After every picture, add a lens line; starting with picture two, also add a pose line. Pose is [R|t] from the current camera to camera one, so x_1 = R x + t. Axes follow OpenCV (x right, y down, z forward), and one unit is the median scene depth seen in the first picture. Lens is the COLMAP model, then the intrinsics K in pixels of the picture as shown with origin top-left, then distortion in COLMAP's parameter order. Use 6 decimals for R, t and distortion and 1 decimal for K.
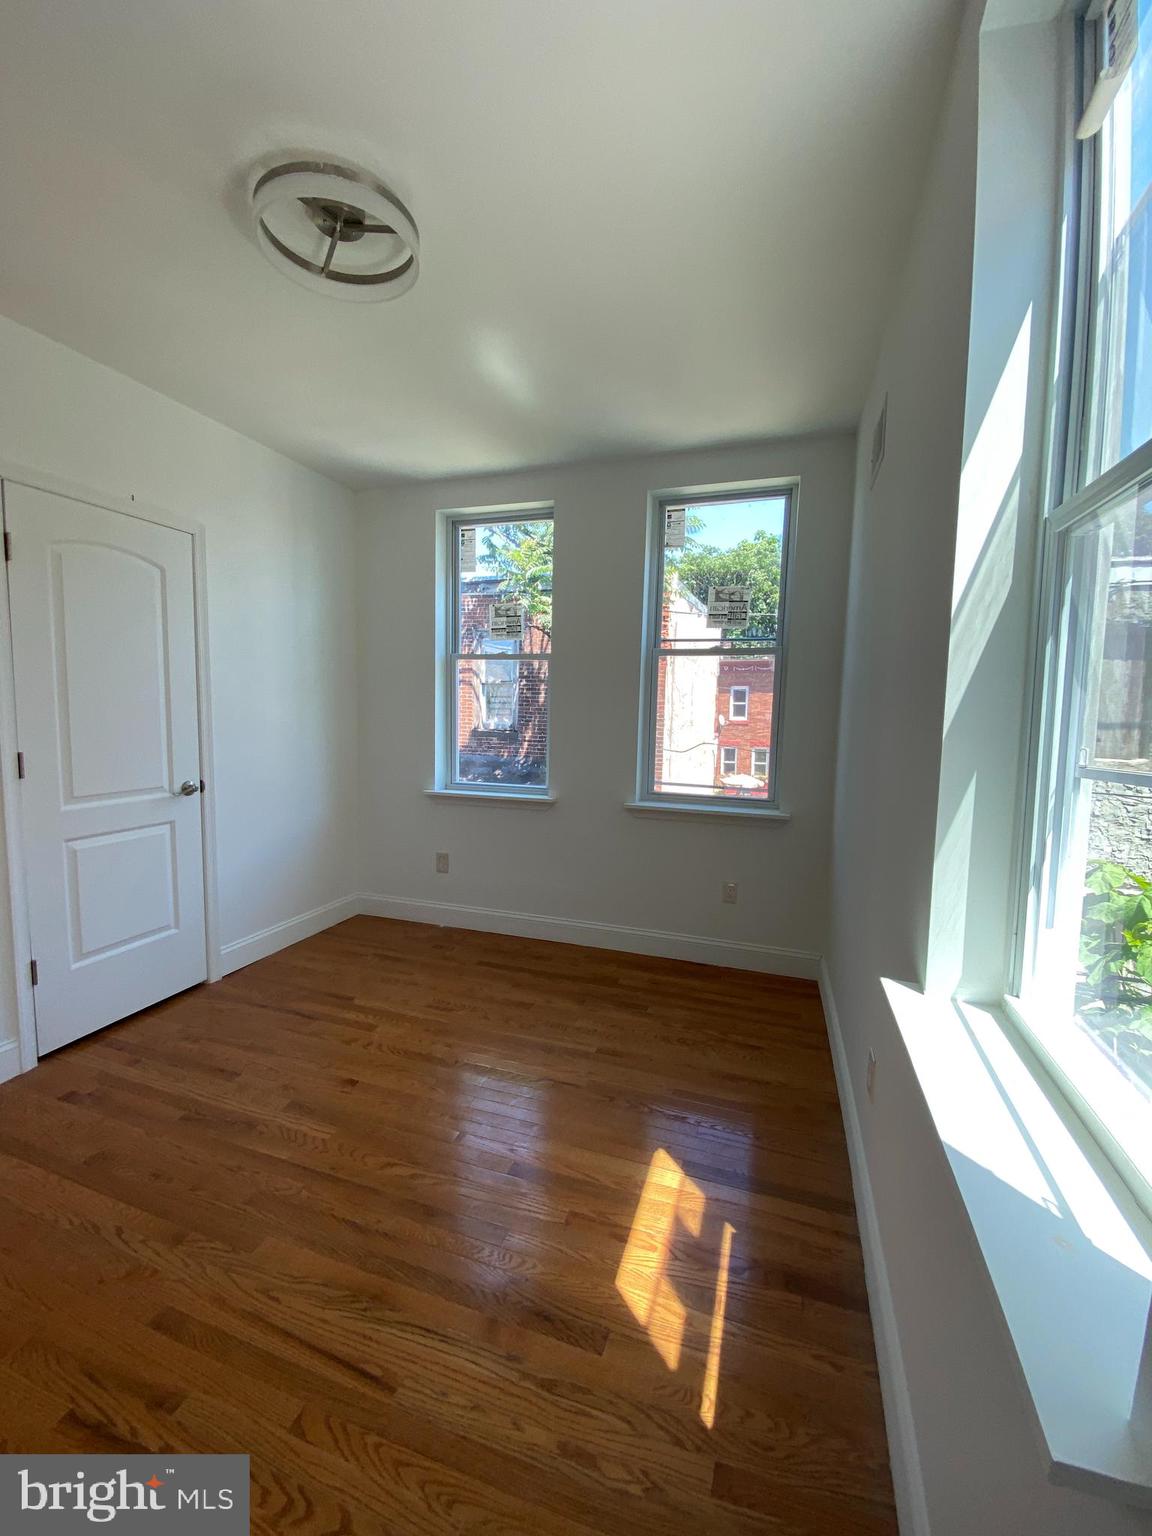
lens RADIAL K [[628.5, 0, 561.4], [0, 628.5, 771.2], [0, 0, 1]] dist [0.015672, -0.017605]
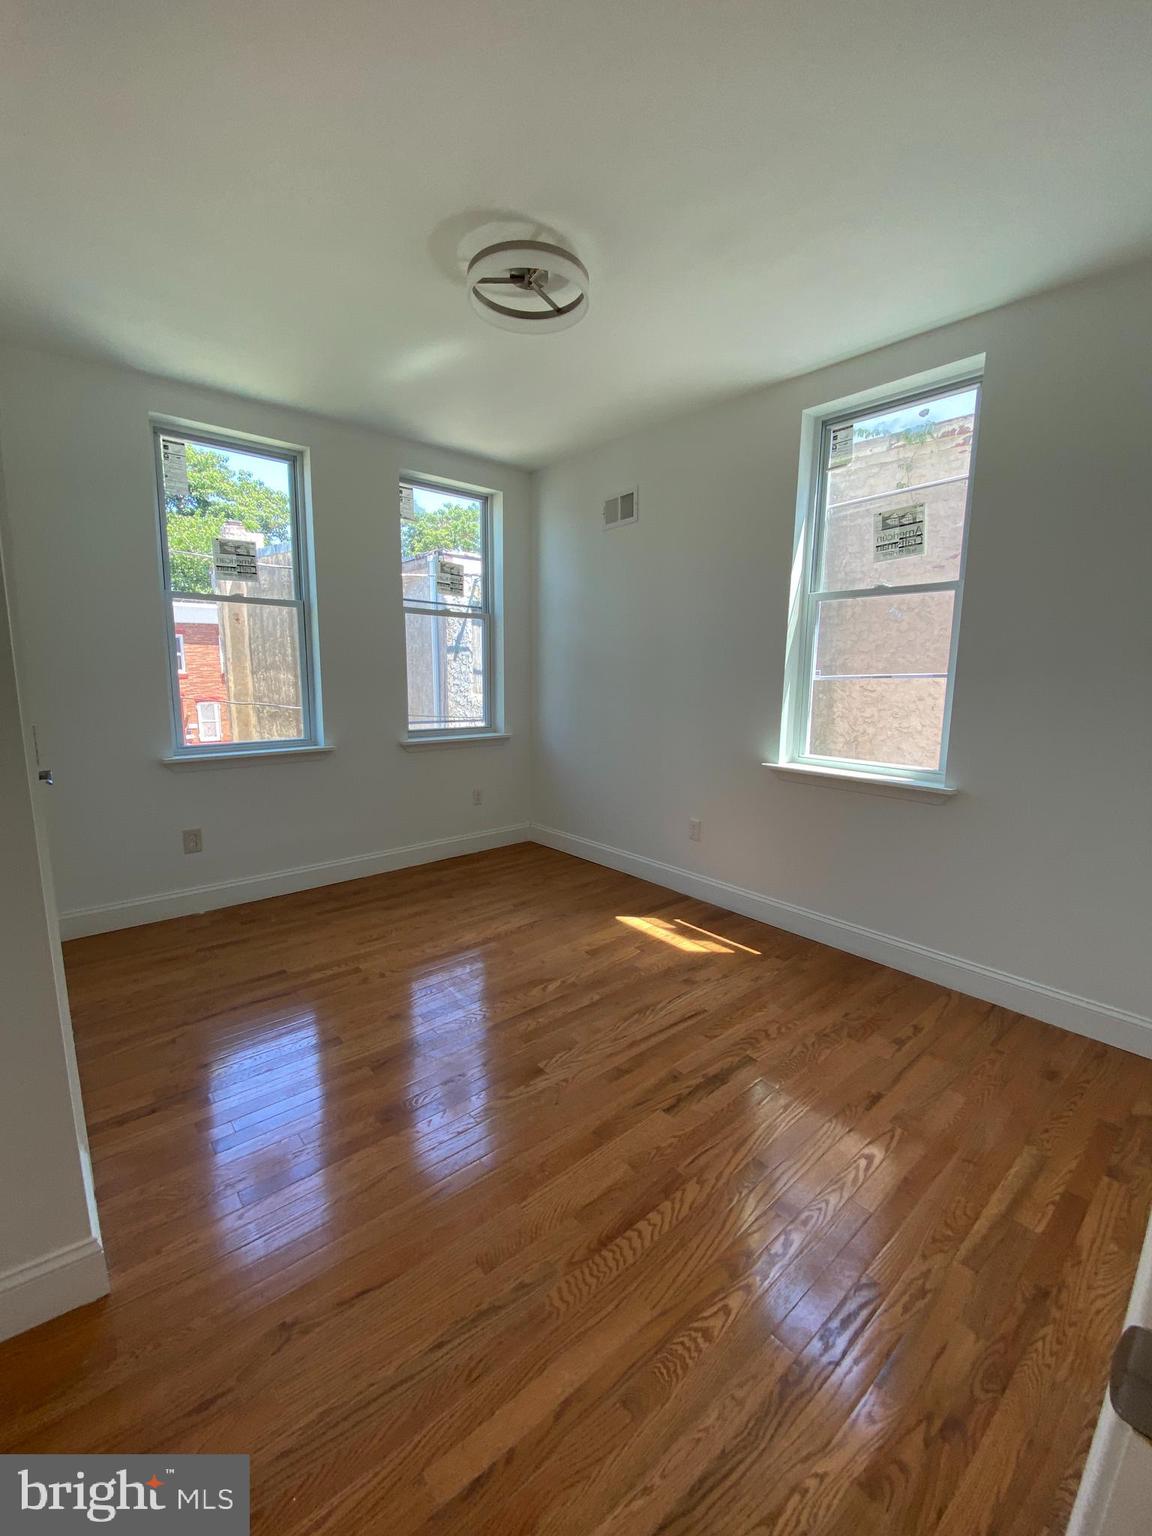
lens RADIAL K [[628.5, 0, 580.5], [0, 628.5, 773.7], [0, 0, 1]] dist [0.015672, -0.017605]
pose [[0.494332, -0.150540, 0.856139, -0.895067], [0.098672, 0.988242, 0.116796, 0.012099], [-0.863655, 0.026741, 0.503374, 0.160749]]
